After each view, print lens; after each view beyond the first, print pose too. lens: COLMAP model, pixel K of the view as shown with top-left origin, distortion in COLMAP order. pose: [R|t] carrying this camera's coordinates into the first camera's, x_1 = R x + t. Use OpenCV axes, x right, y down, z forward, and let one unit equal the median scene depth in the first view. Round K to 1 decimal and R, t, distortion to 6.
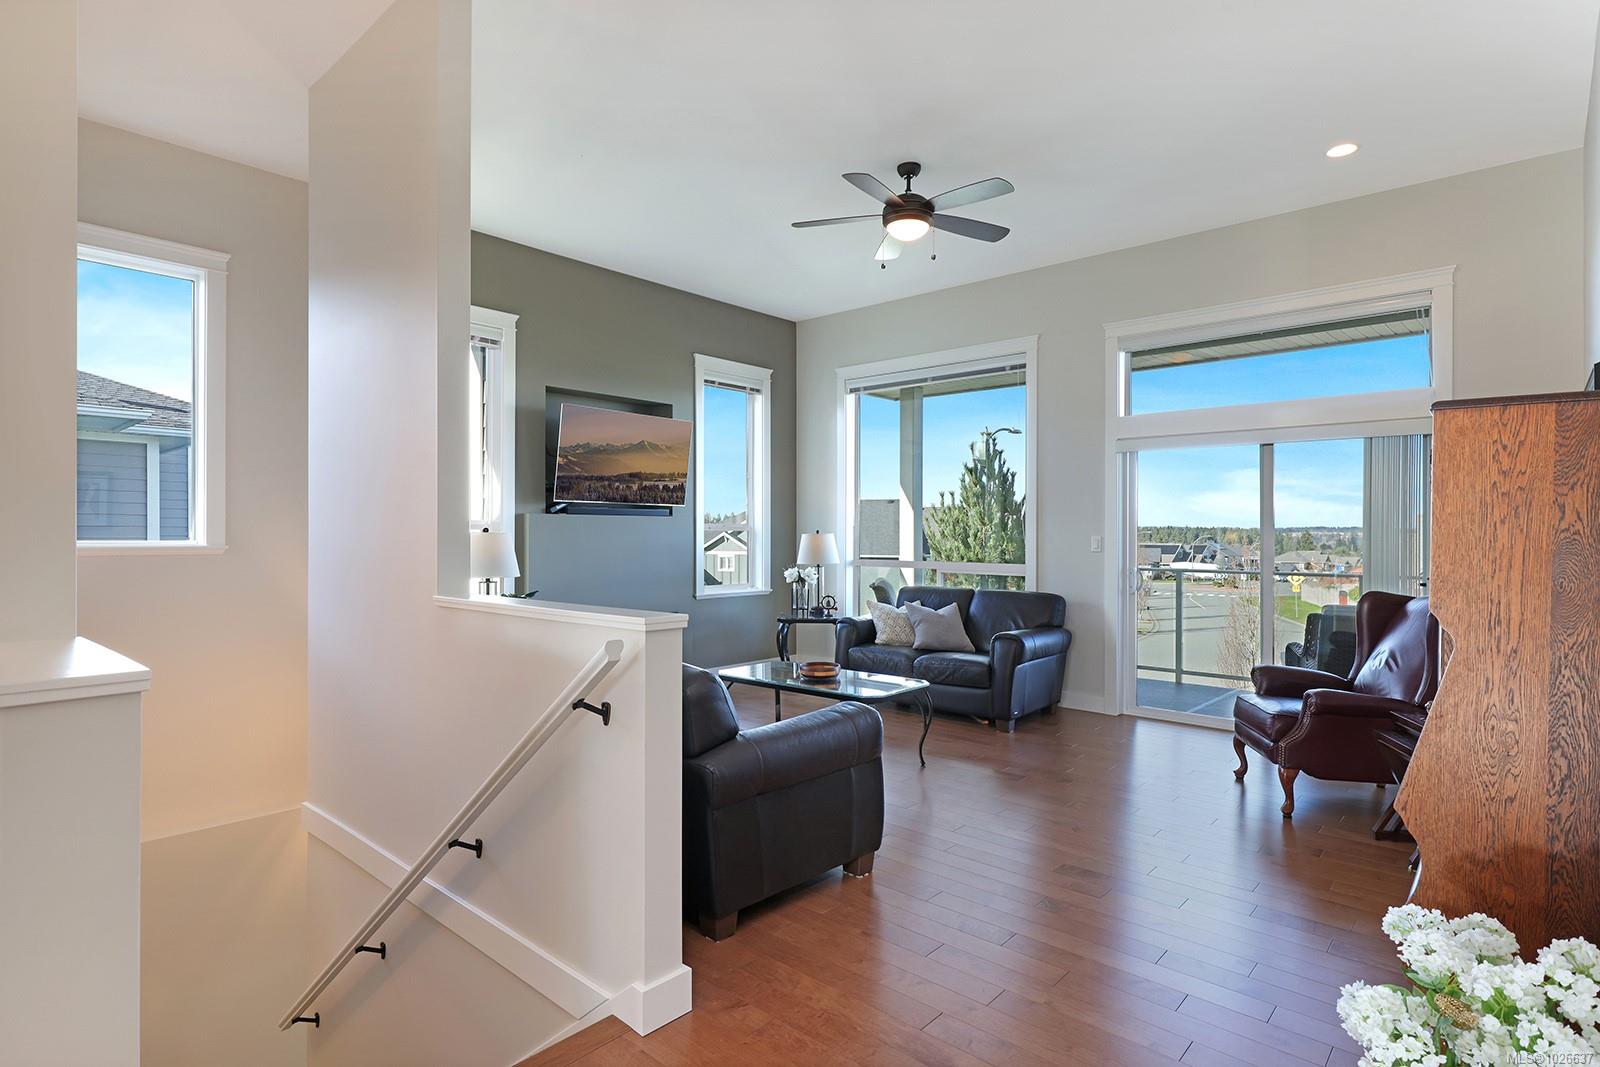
lens RADIAL K [[828.7, 0, 797.4], [0, 828.7, 537.5], [0, 0, 1]] dist [0.020756, 0.000514]
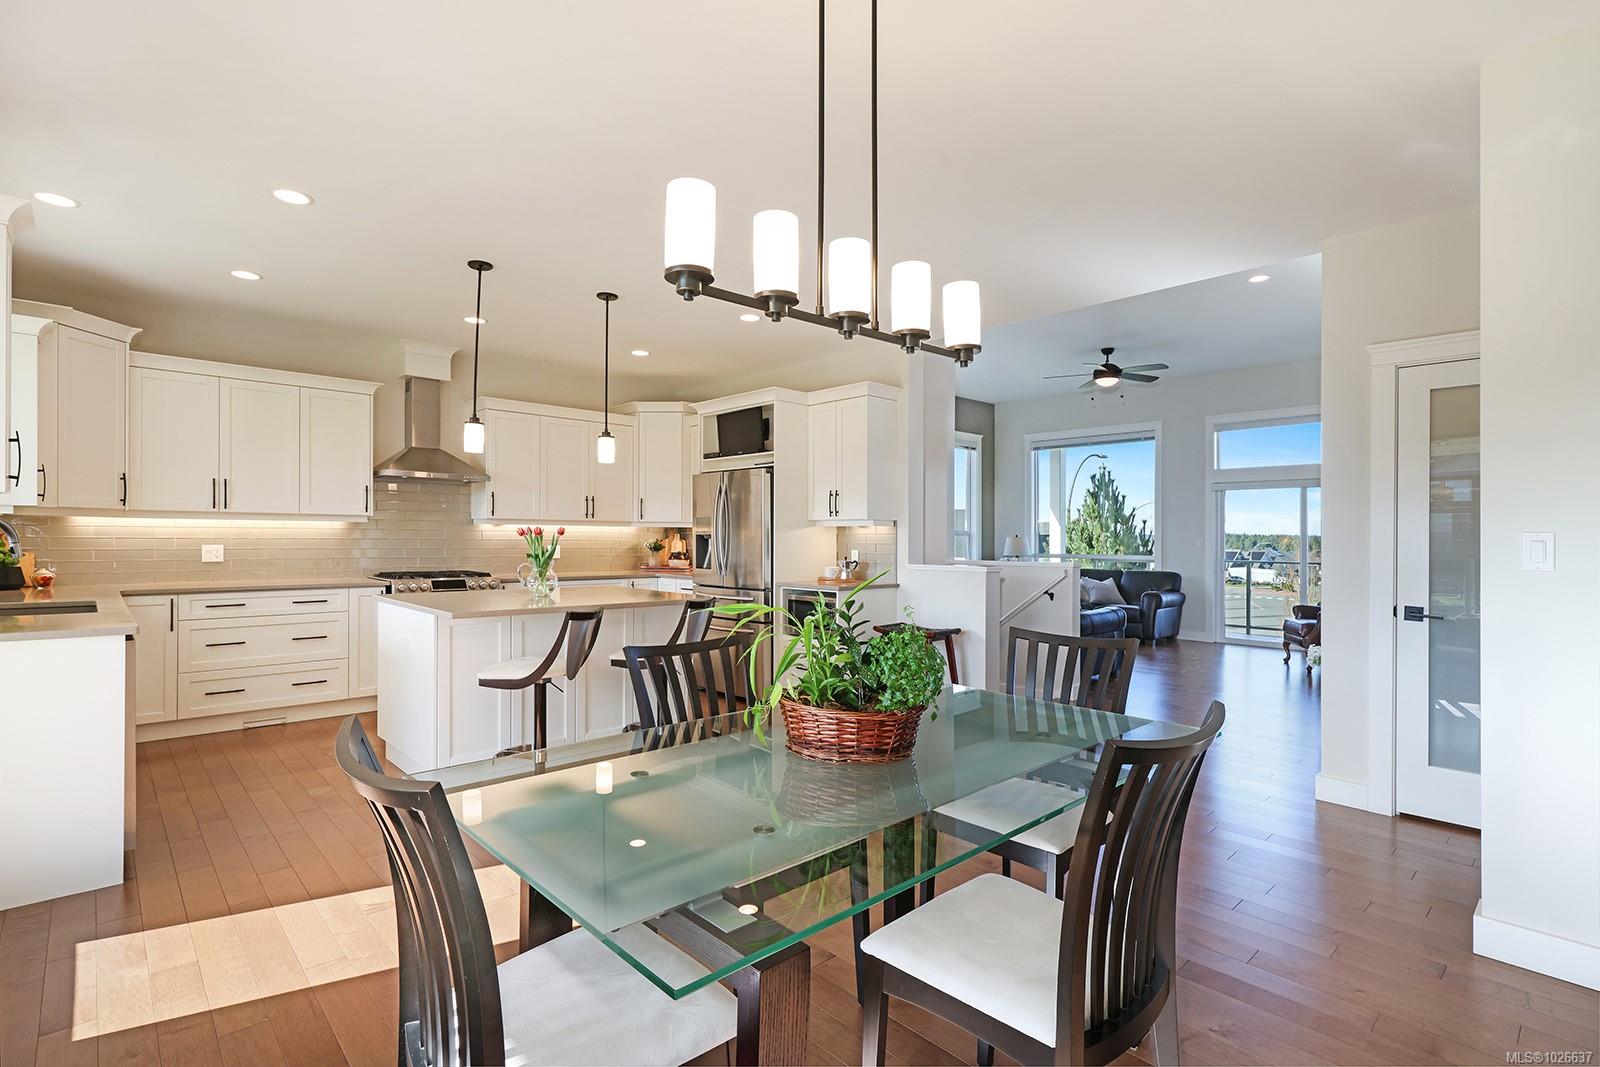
lens RADIAL K [[775.2, 0, 814.2], [0, 775.2, 539.0], [0, 0, 1]] dist [0.043513, -0.000102]
pose [[0.997972, 0.000303, -0.063647, -0.312332], [-0.000730, 0.999977, -0.006676, 0.010059], [0.063643, 0.006709, 0.997950, -0.625683]]
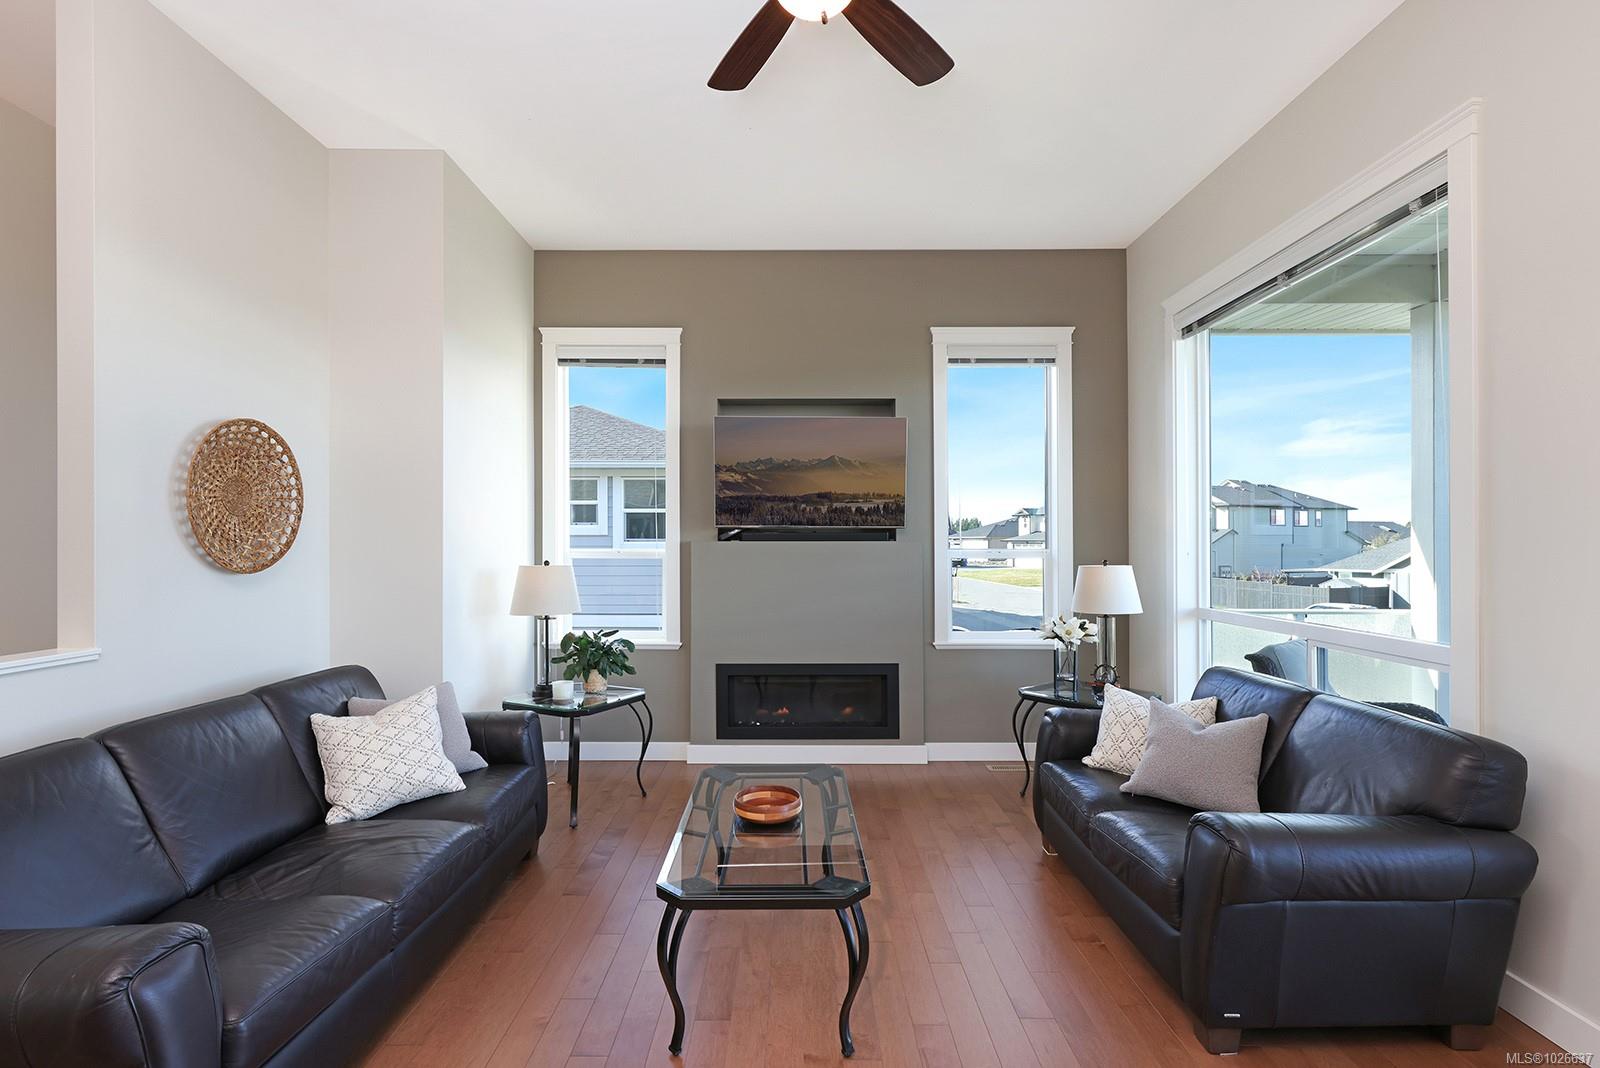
lens RADIAL K [[750.7, 0, 791.0], [0, 750.7, 537.6], [0, 0, 1]] dist [0.003718, 0.000084]
pose [[0.667933, -0.011144, -0.744138, 0.331042], [-0.001994, 0.999857, -0.016764, -0.017412], [0.744219, 0.012682, 0.667816, 0.482599]]
